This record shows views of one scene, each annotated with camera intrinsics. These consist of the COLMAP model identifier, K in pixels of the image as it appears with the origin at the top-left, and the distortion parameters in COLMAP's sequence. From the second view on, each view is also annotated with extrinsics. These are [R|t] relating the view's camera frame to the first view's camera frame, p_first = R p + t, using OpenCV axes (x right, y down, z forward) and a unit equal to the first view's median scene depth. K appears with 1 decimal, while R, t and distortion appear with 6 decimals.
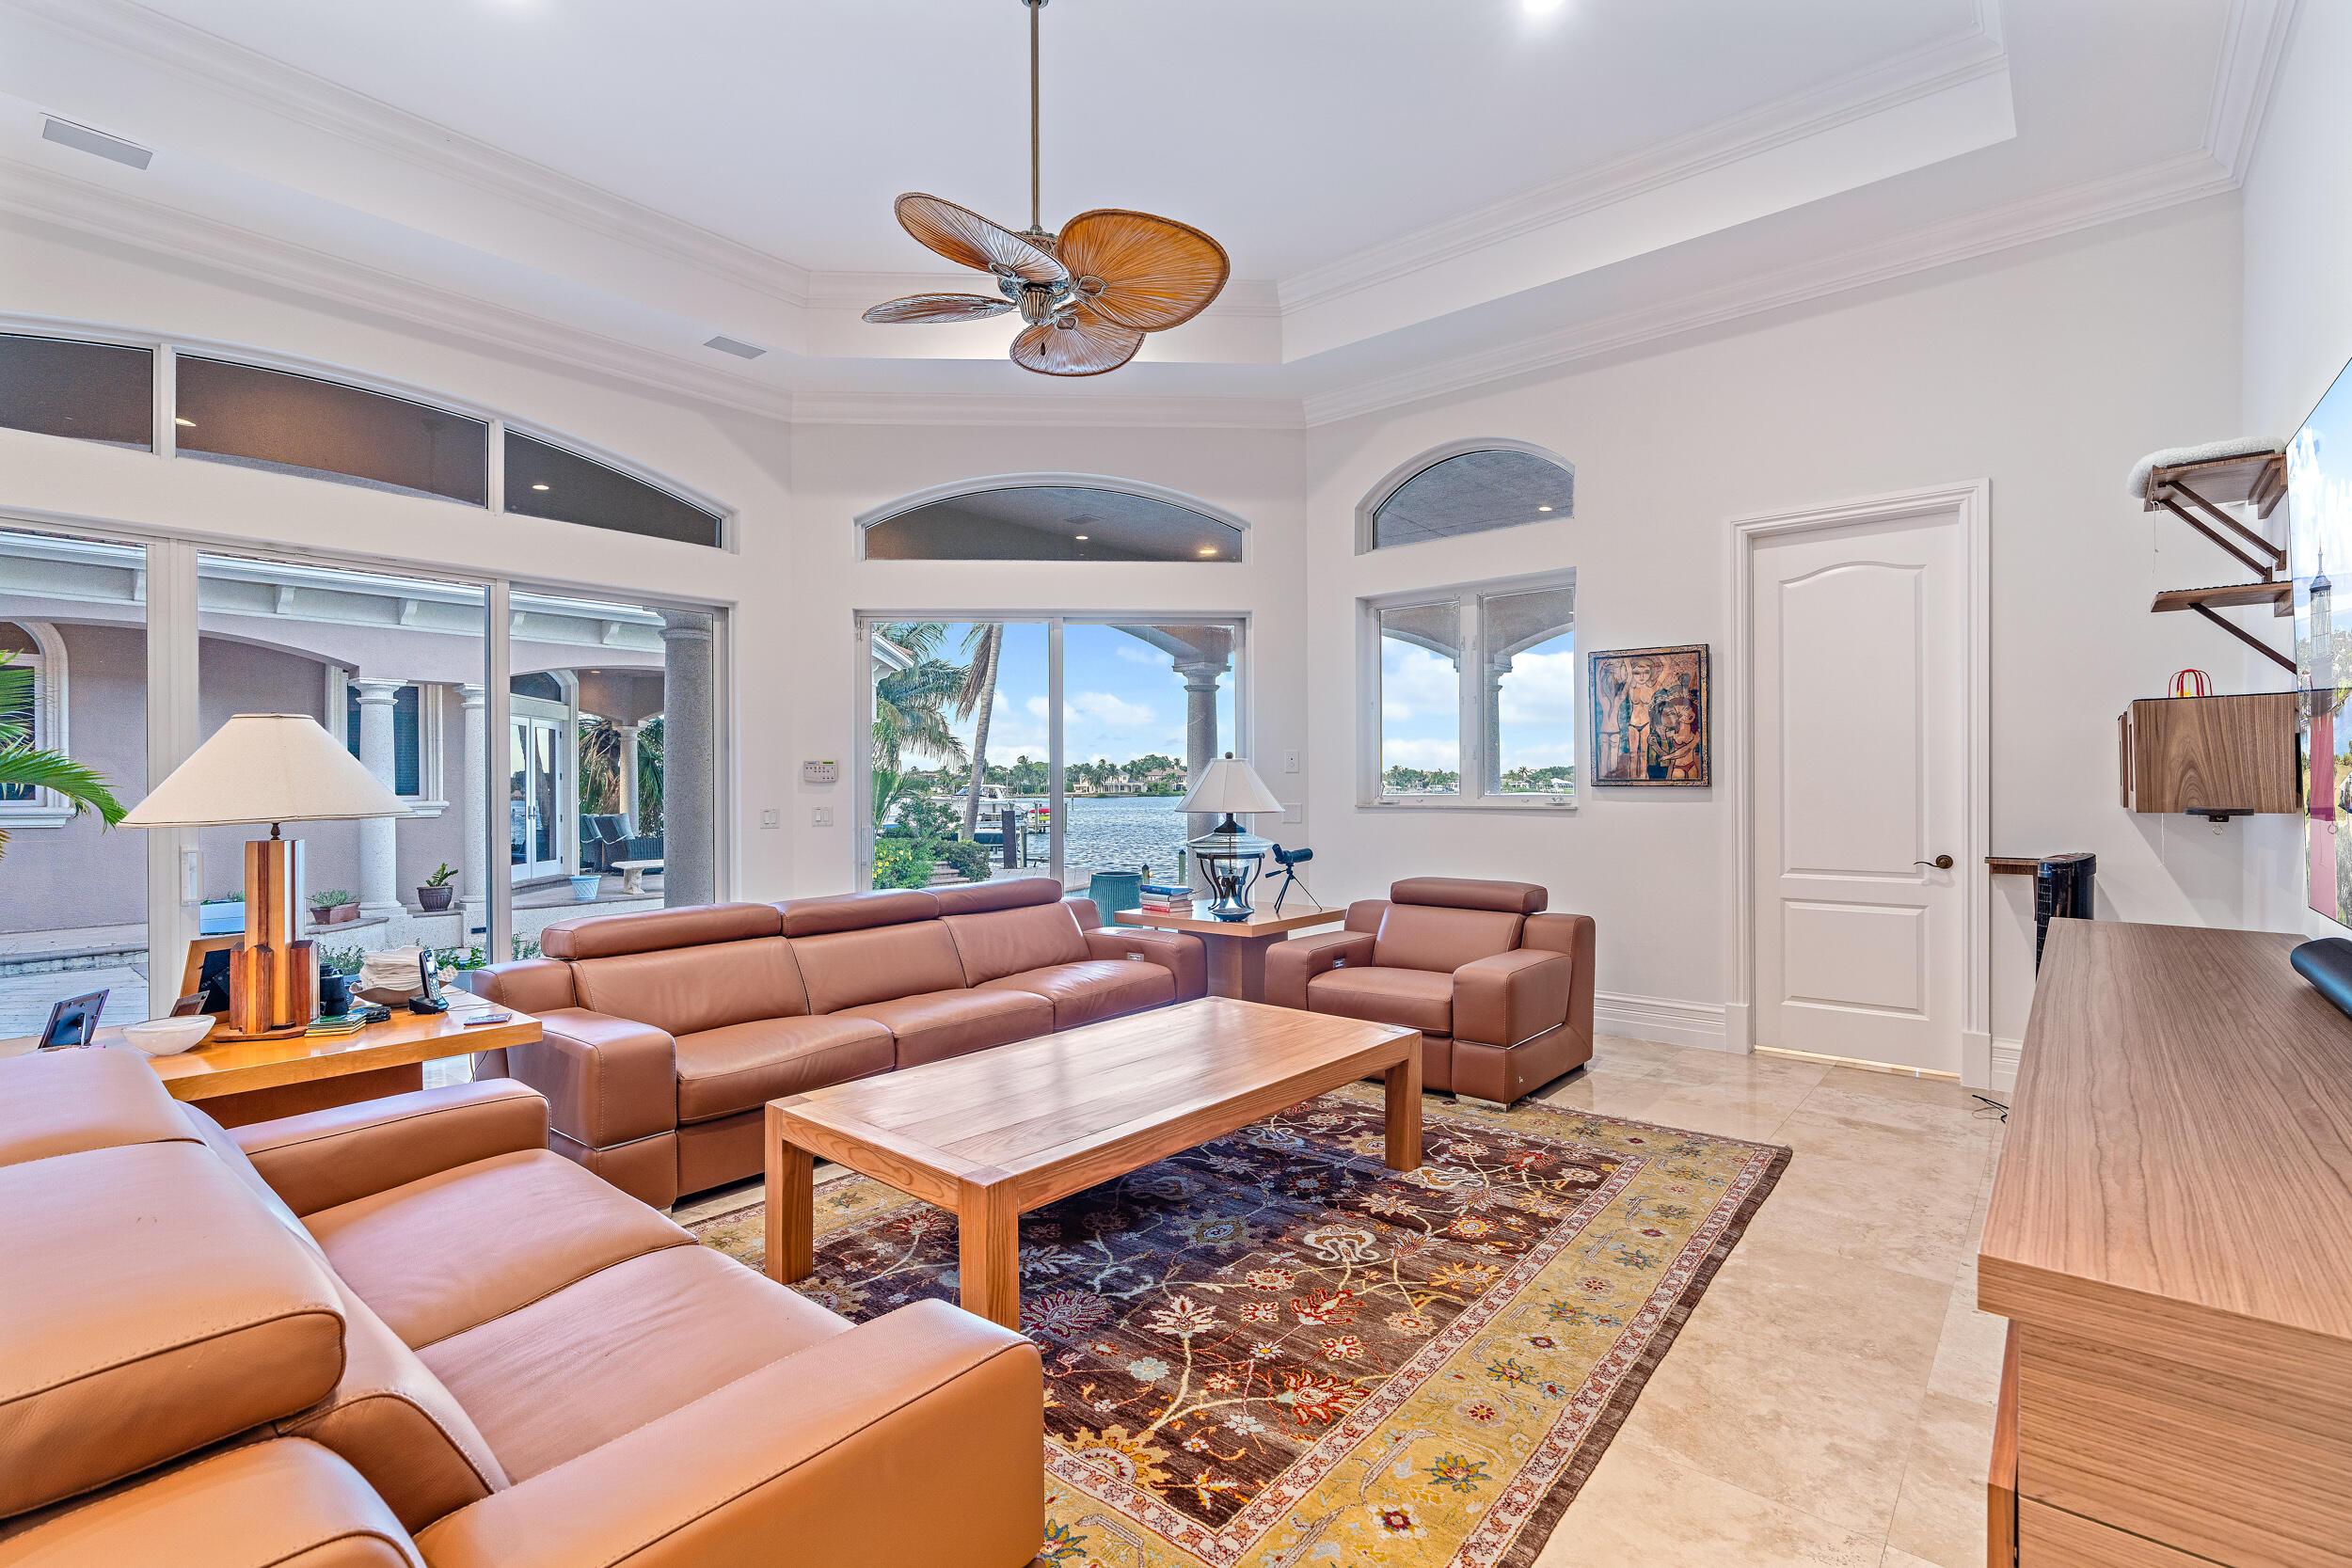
lens RADIAL K [[1067.6, 0, 1167.7], [0, 1067.6, 785.1], [0, 0, 1]] dist [-0.000209, 0.000275]
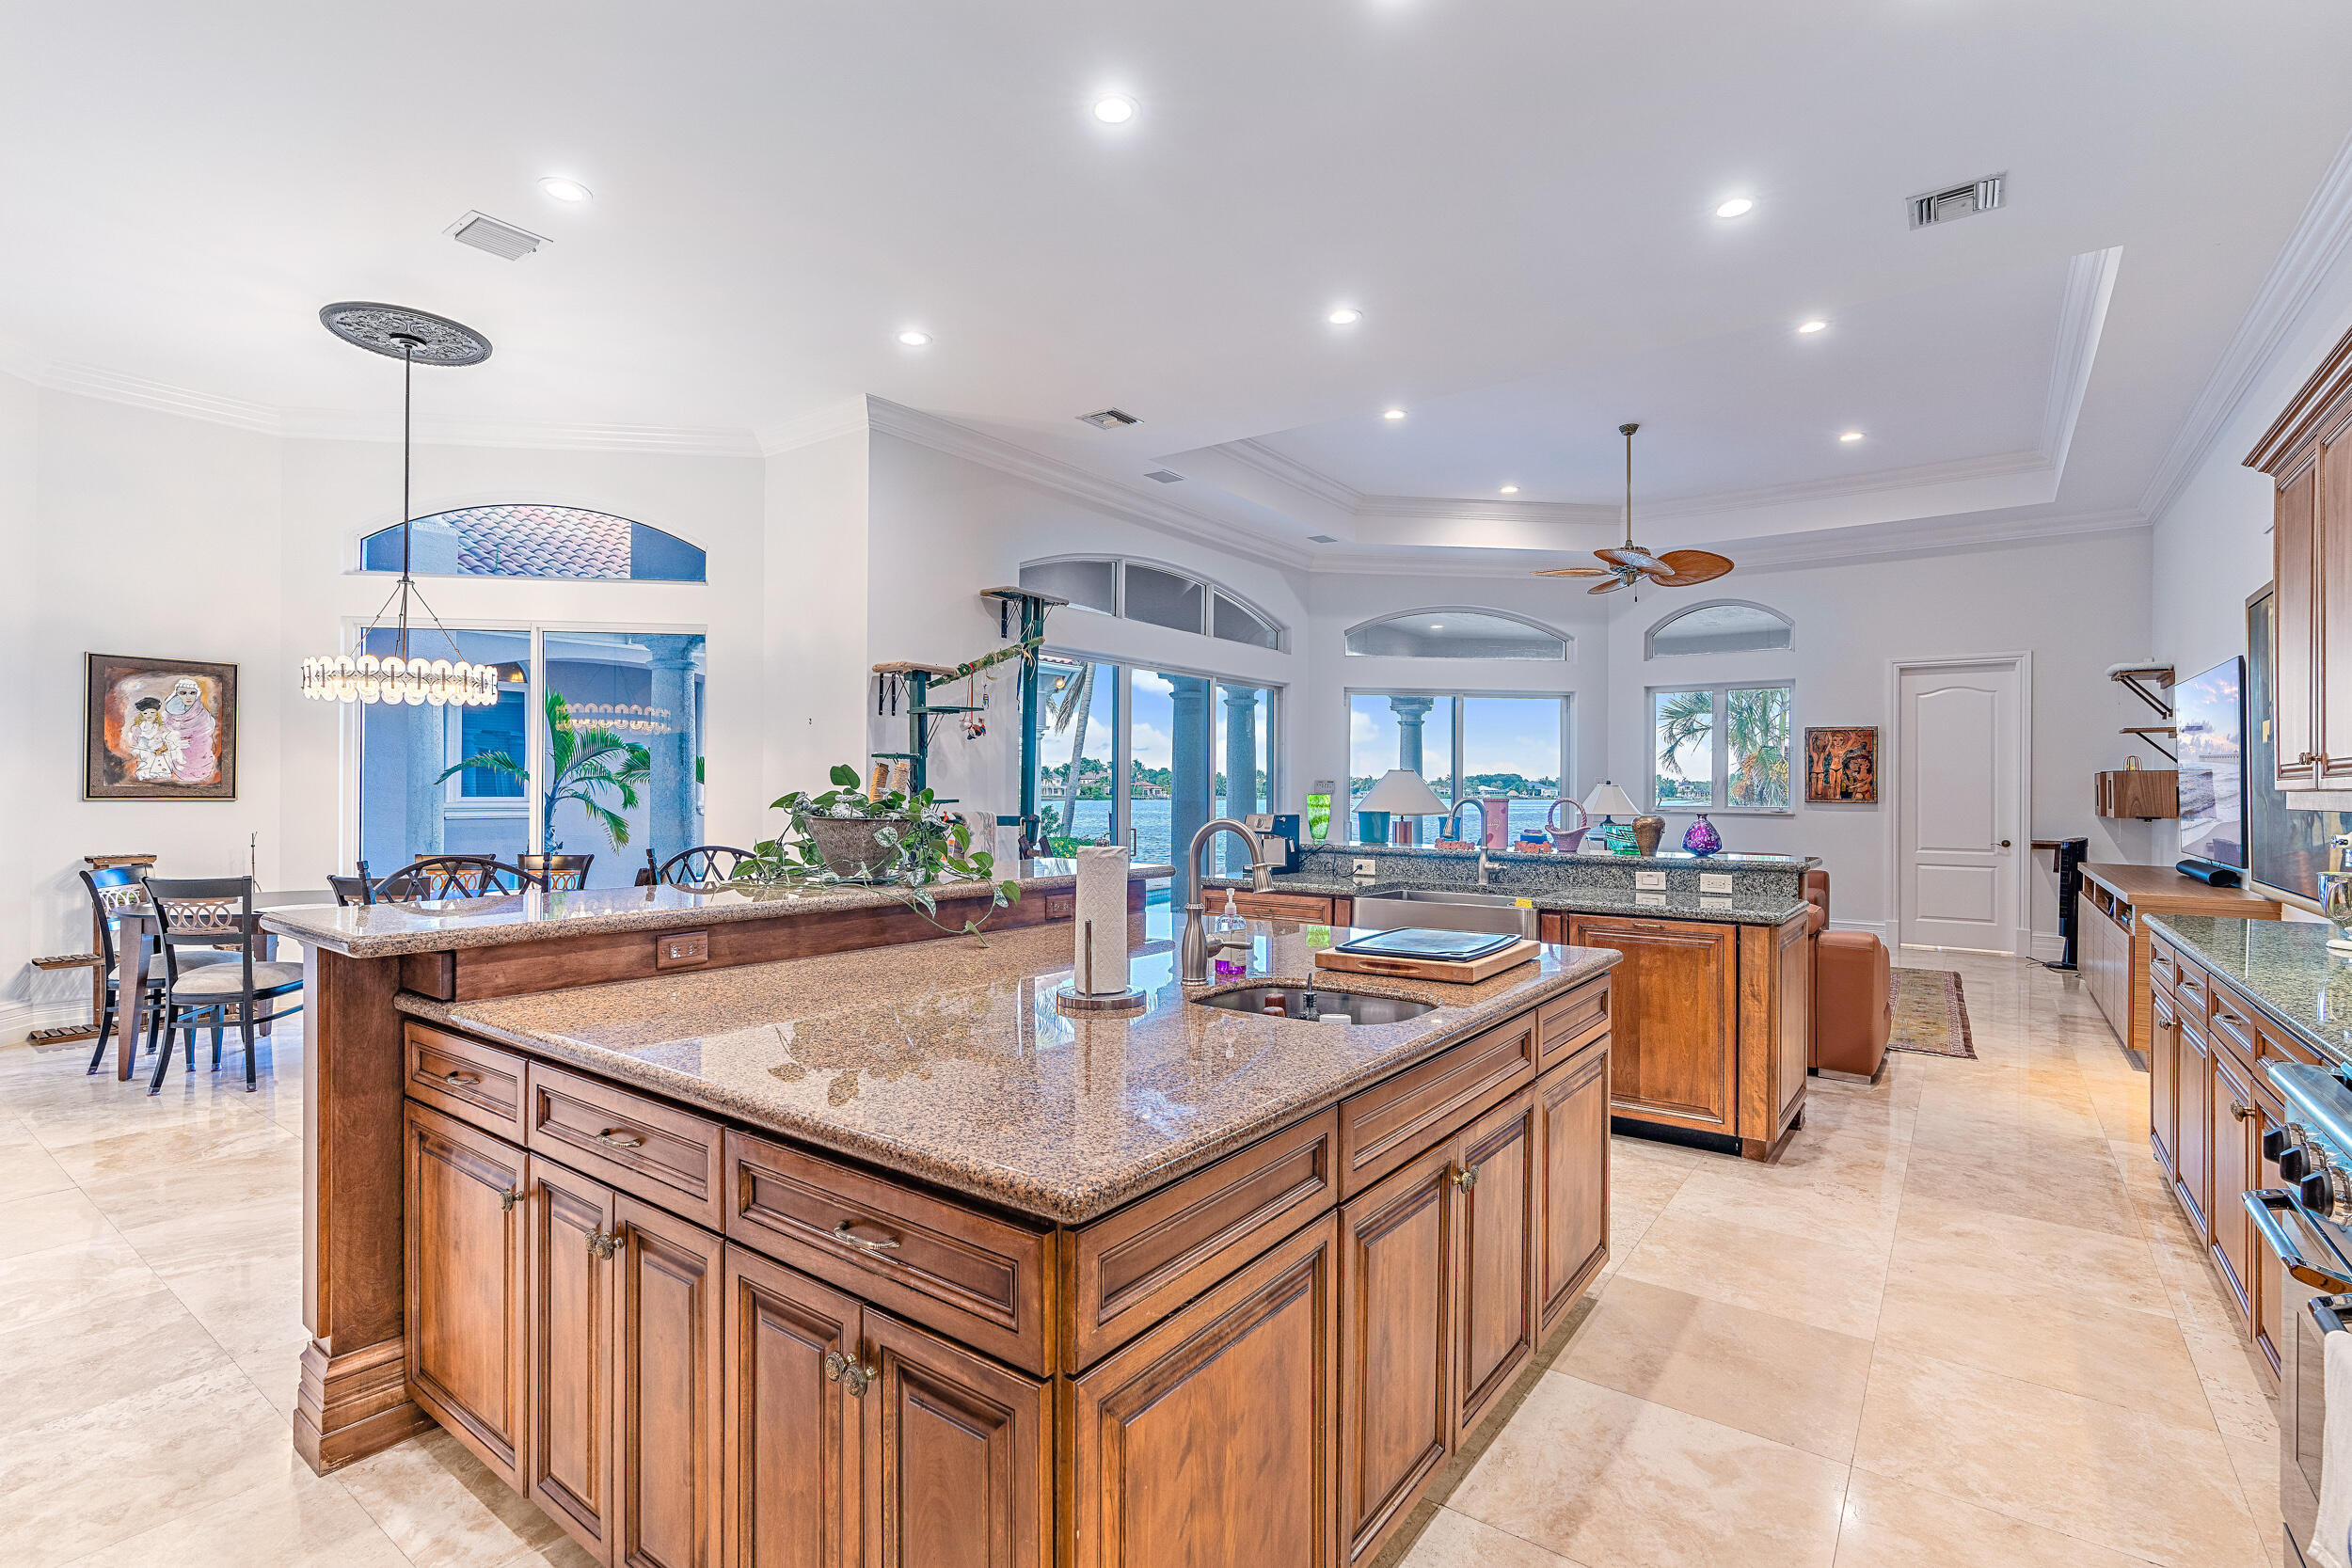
lens RADIAL K [[1067.6, 0, 1184.5], [0, 1067.6, 786.8], [0, 0, 1]] dist [-0.000209, 0.000275]
pose [[0.997347, 0.013154, 0.071602, -0.837149], [-0.012986, 0.999912, -0.002809, -0.007026], [-0.071633, 0.001871, 0.997429, -0.773124]]
